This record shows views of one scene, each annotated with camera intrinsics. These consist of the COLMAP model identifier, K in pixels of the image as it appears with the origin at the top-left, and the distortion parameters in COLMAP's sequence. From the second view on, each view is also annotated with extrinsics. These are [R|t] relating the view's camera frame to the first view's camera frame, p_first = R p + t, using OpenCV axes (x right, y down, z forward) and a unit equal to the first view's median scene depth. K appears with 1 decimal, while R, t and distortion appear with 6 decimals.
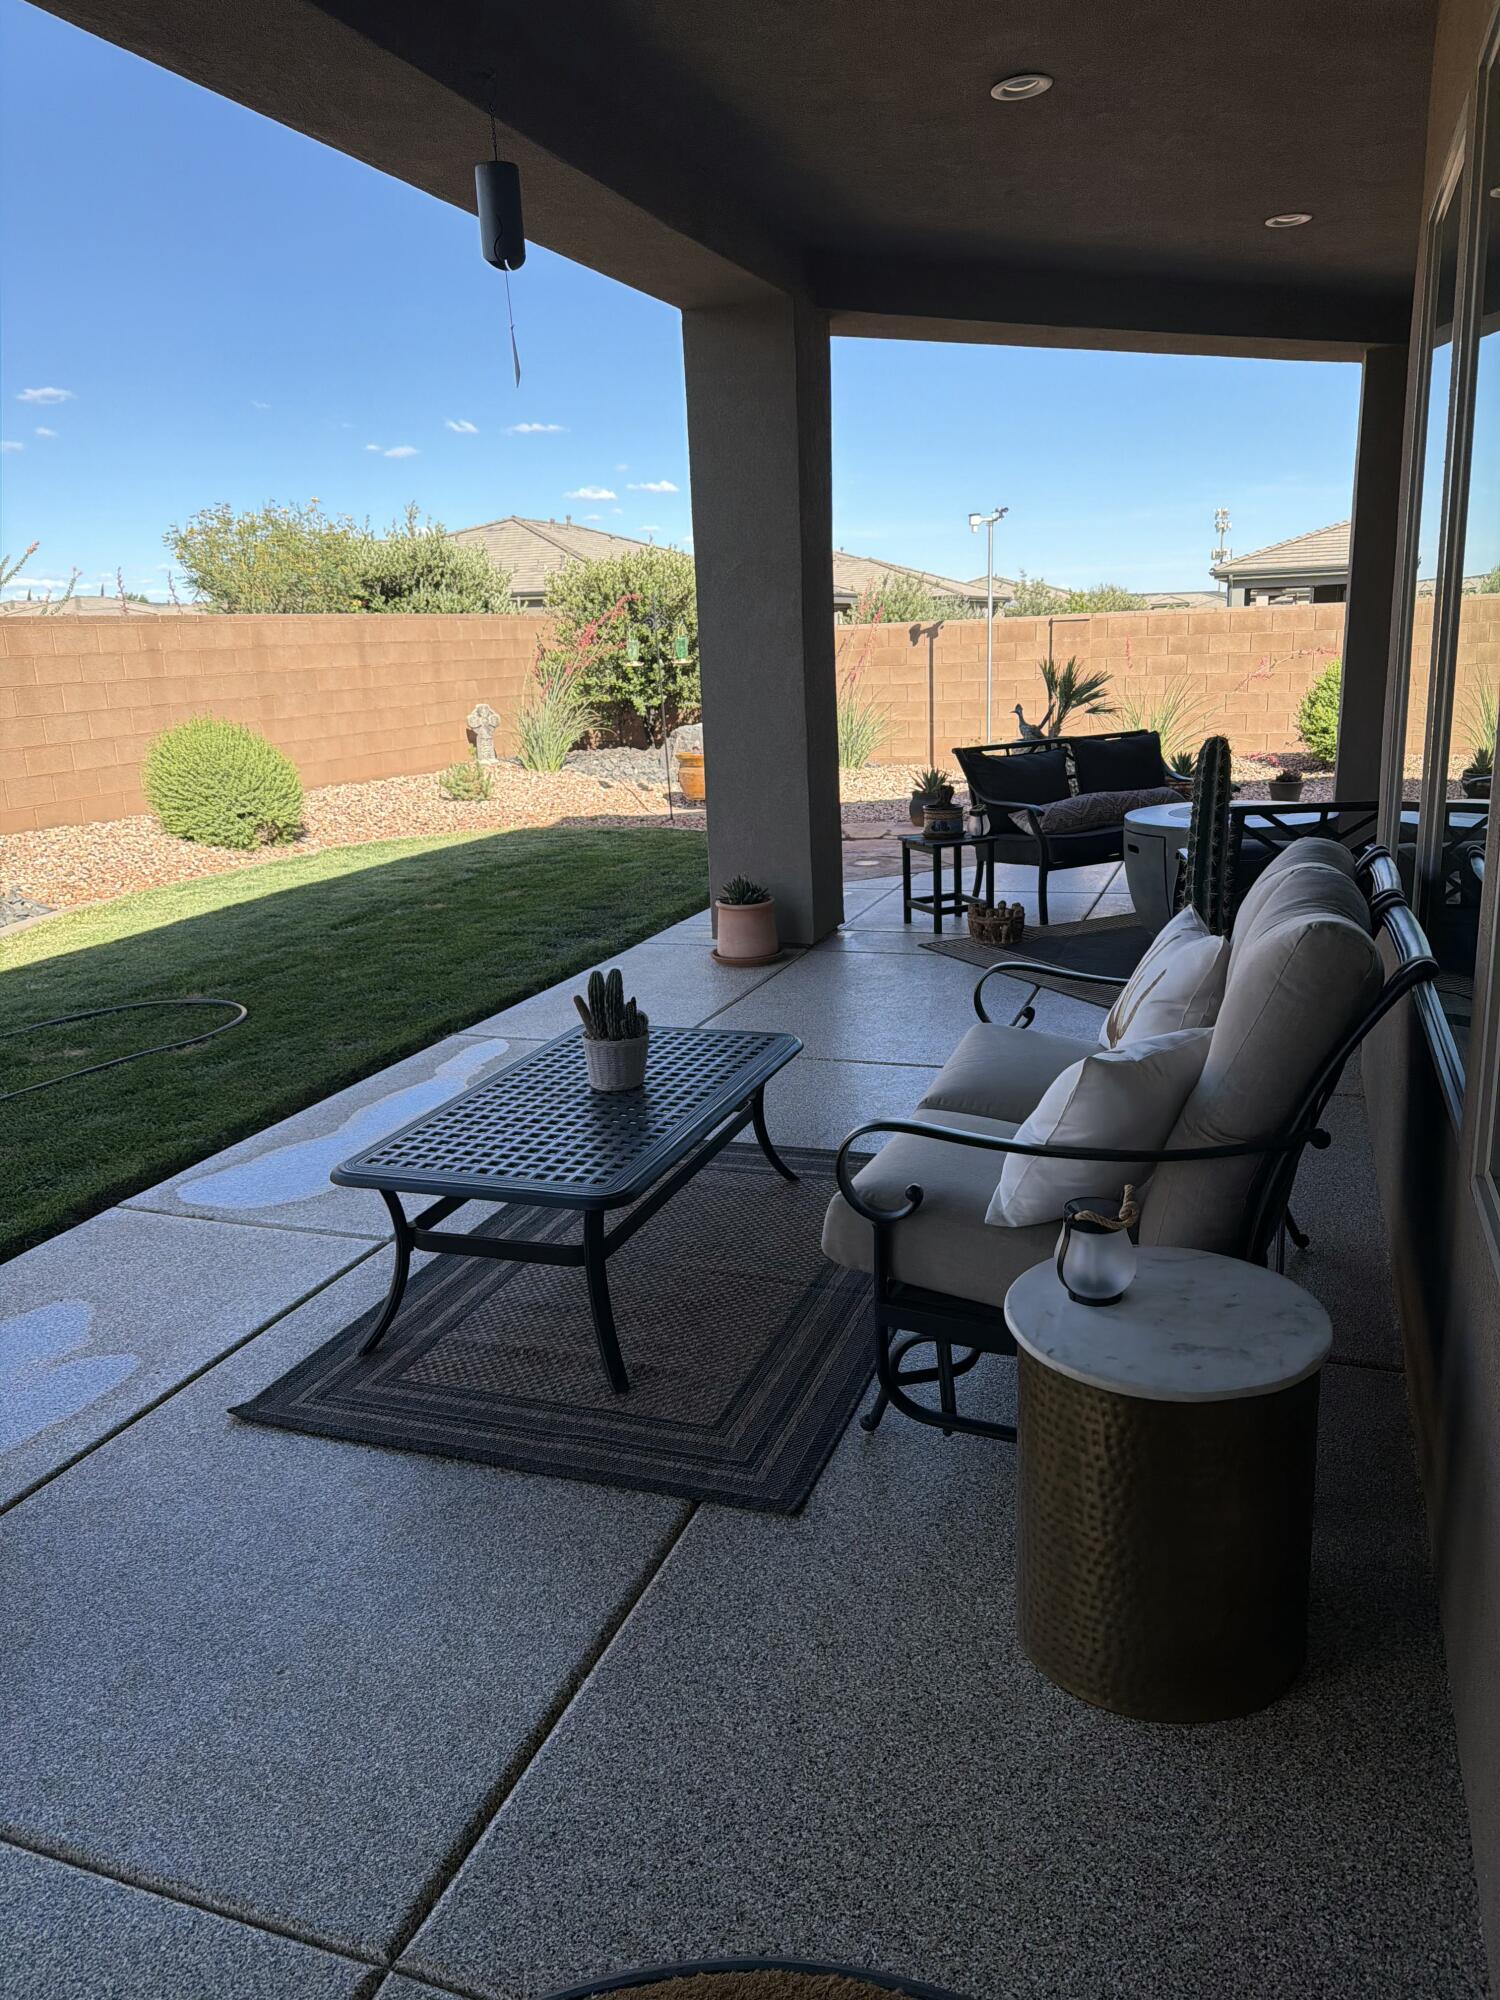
lens RADIAL K [[1370.4, 0, 750.0], [0, 1370.4, 1000.0], [0, 0, 1]] dist [-0.000541, -0.000130]
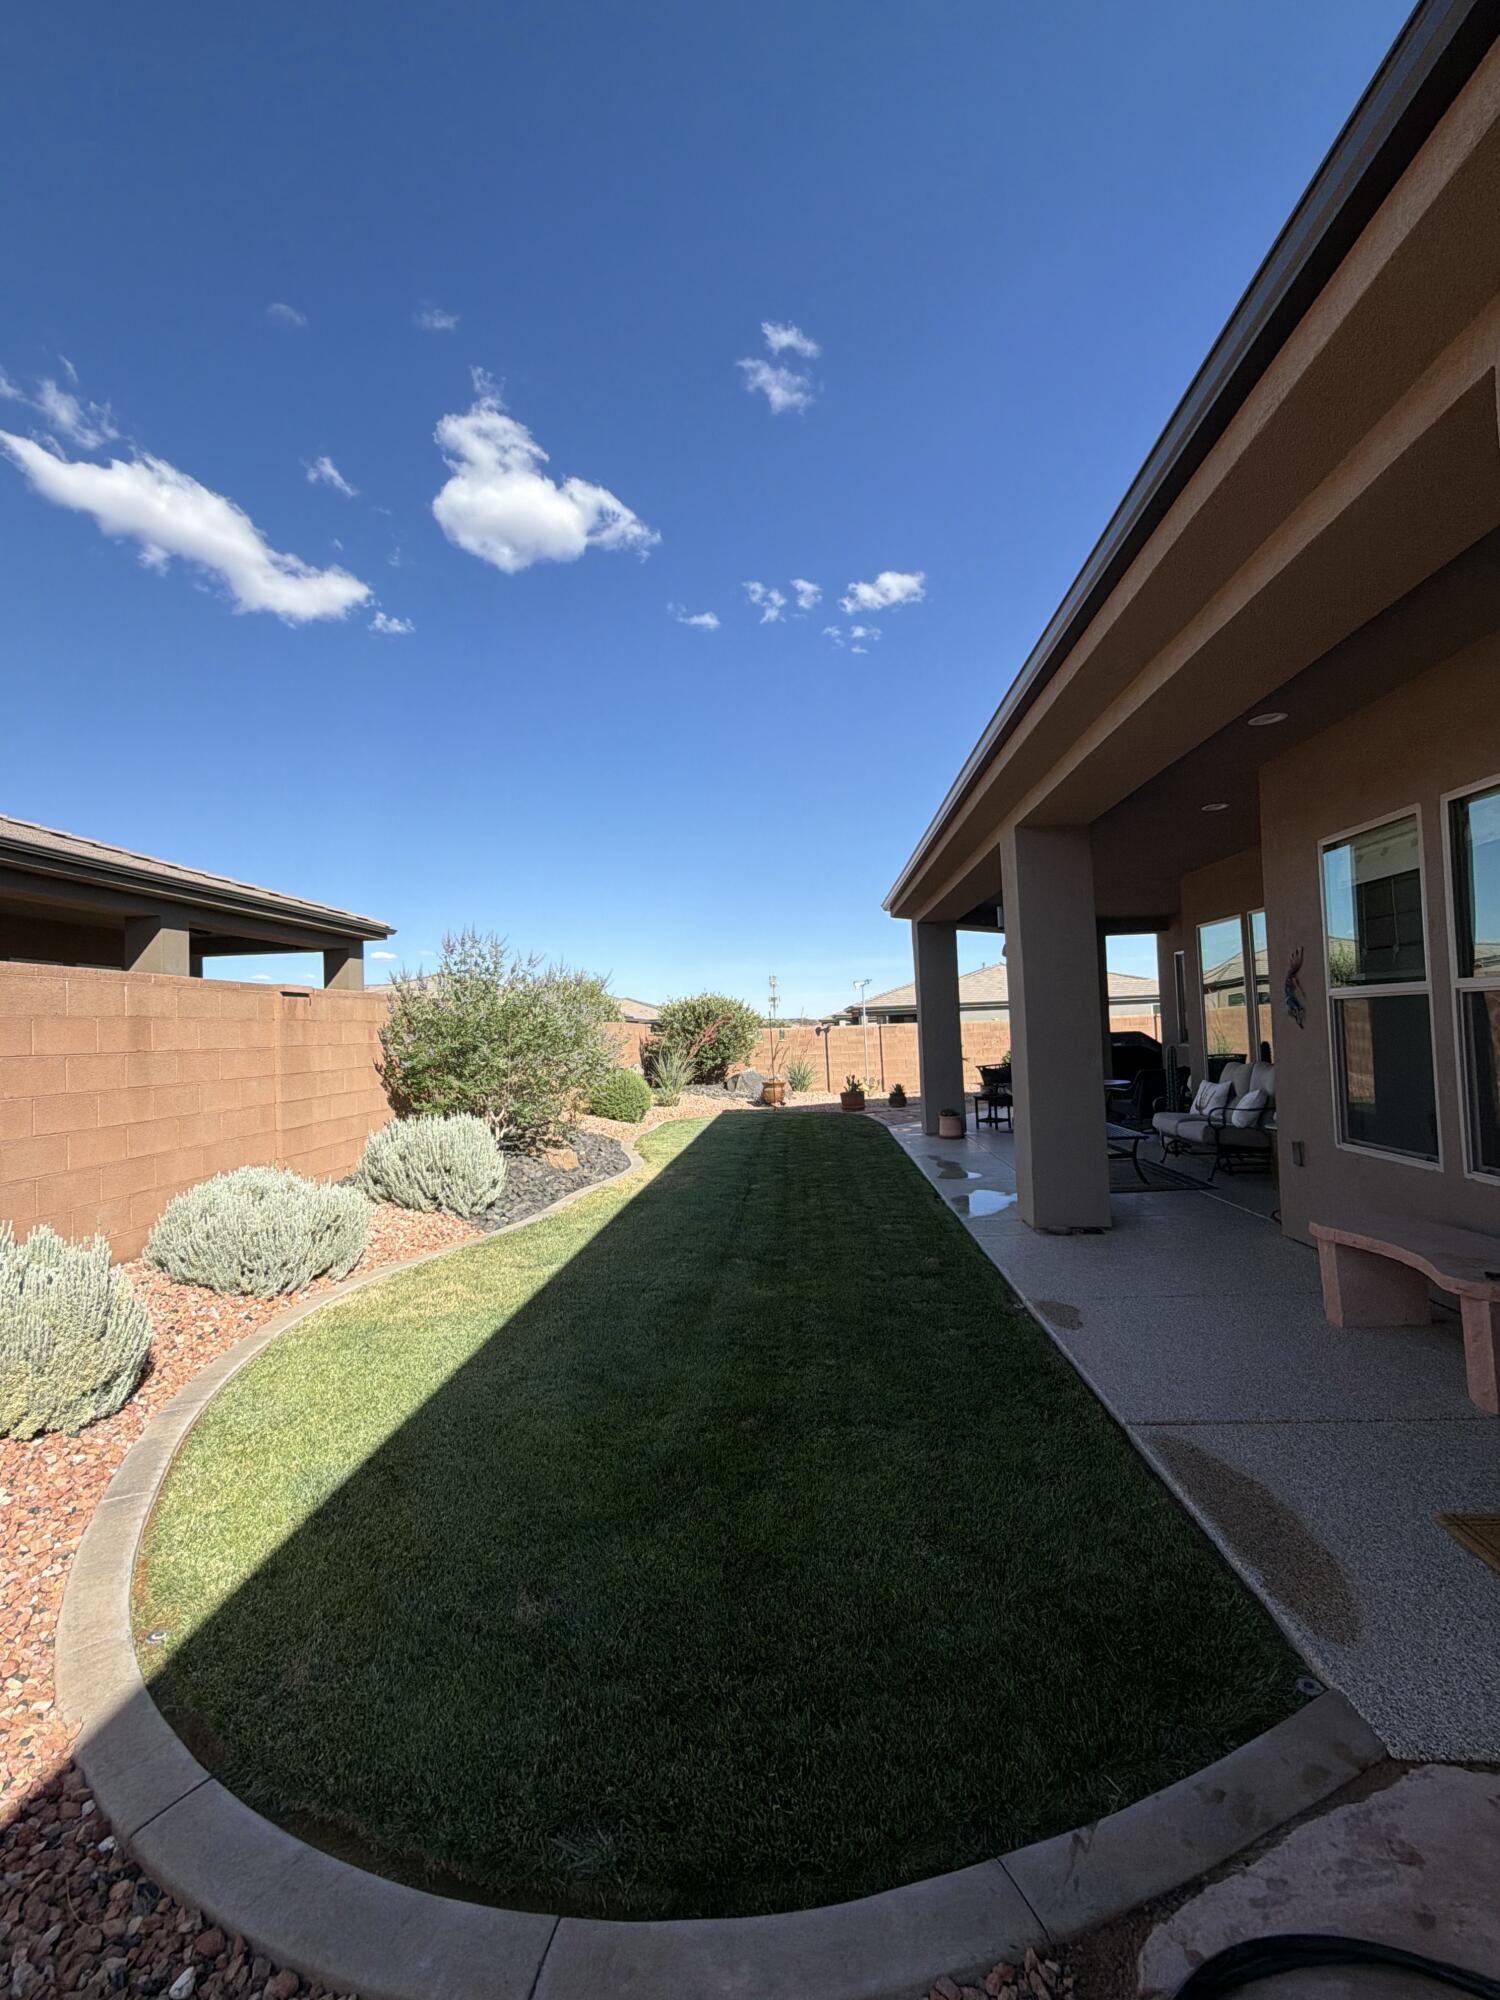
lens RADIAL K [[886.0, 0, 750.0], [0, 886.0, 1000.0], [0, 0, 1]] dist [-0.001284, 0.000003]
pose [[0.954910, 0.022402, 0.296049, -0.568420], [0.067987, 0.954154, -0.291493, 0.121731], [-0.289007, 0.298477, 0.909608, -0.359145]]
